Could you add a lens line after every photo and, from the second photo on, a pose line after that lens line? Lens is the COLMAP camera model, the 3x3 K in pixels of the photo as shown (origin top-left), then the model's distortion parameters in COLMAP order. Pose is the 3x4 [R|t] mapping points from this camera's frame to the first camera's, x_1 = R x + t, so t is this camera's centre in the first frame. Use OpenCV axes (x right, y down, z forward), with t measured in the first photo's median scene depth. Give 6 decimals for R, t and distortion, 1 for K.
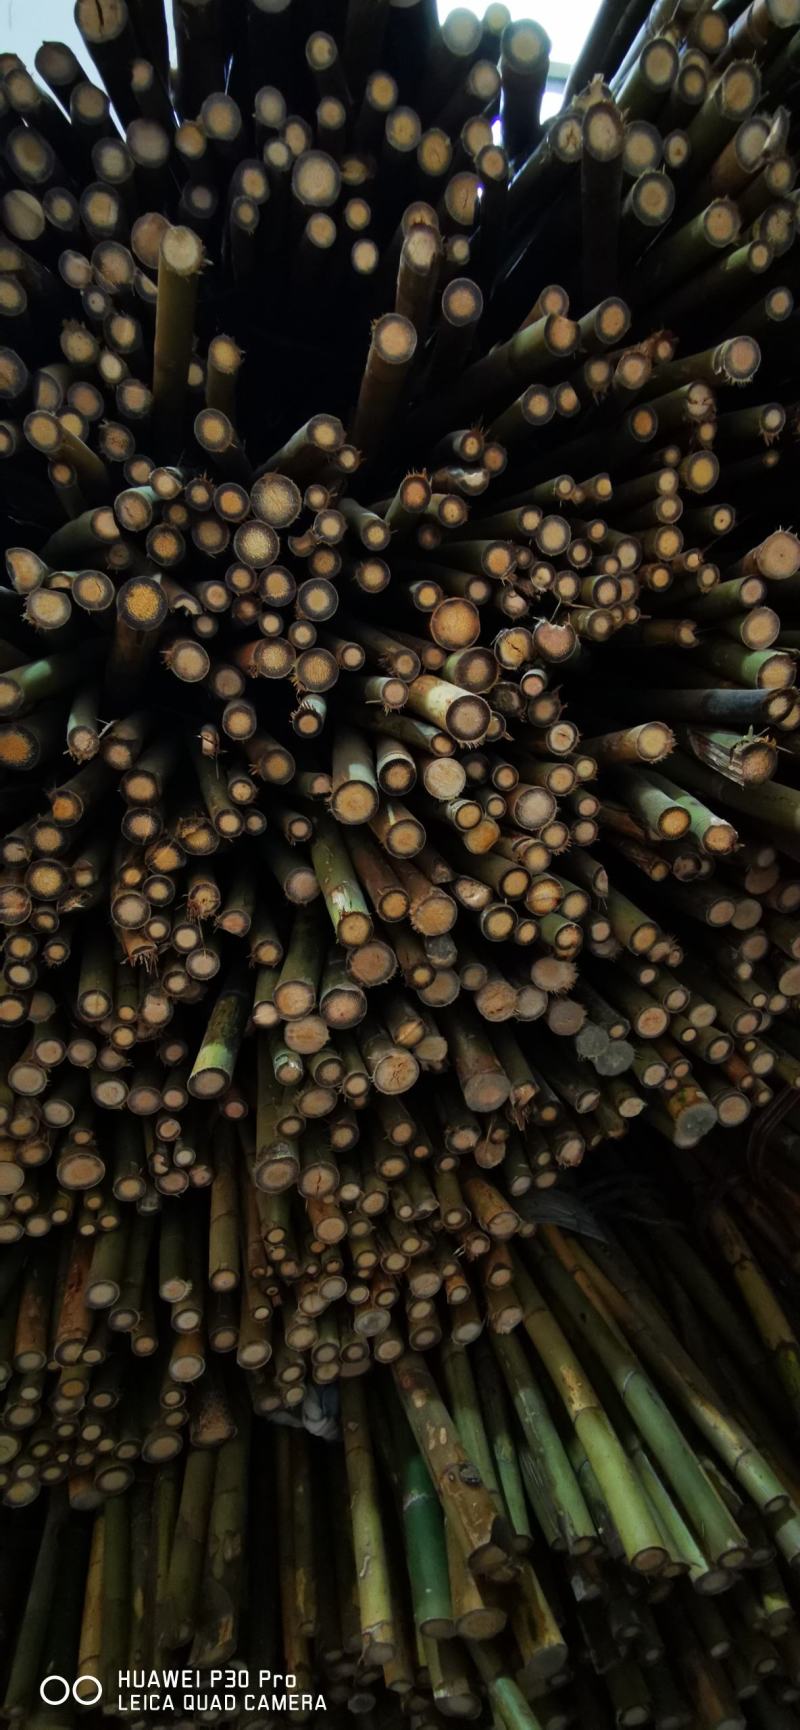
lens RADIAL K [[706.8, 0, 400.0], [0, 706.8, 865.0], [0, 0, 1]] dist [0.001567, 0.000232]
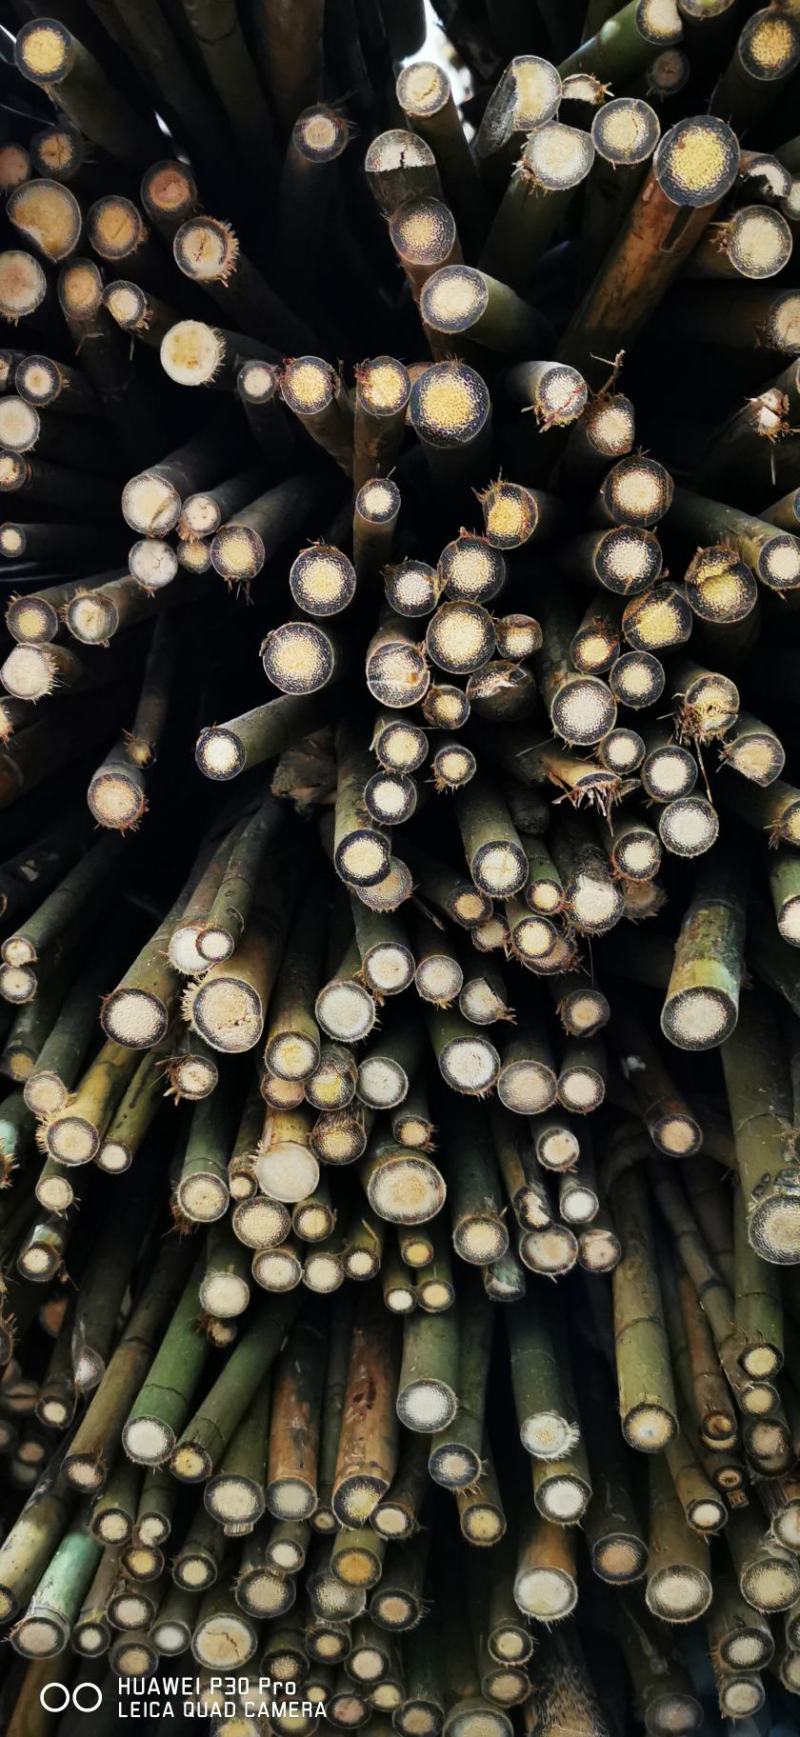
lens RADIAL K [[1212.8, 0, 476.7], [0, 1212.8, 867.6], [0, 0, 1]] dist [0.055181, -0.103270]
pose [[0.965219, 0.106868, -0.238601, -0.198340], [-0.126682, 0.989522, -0.069269, 0.246962], [0.228698, 0.097087, 0.968644, 0.036732]]
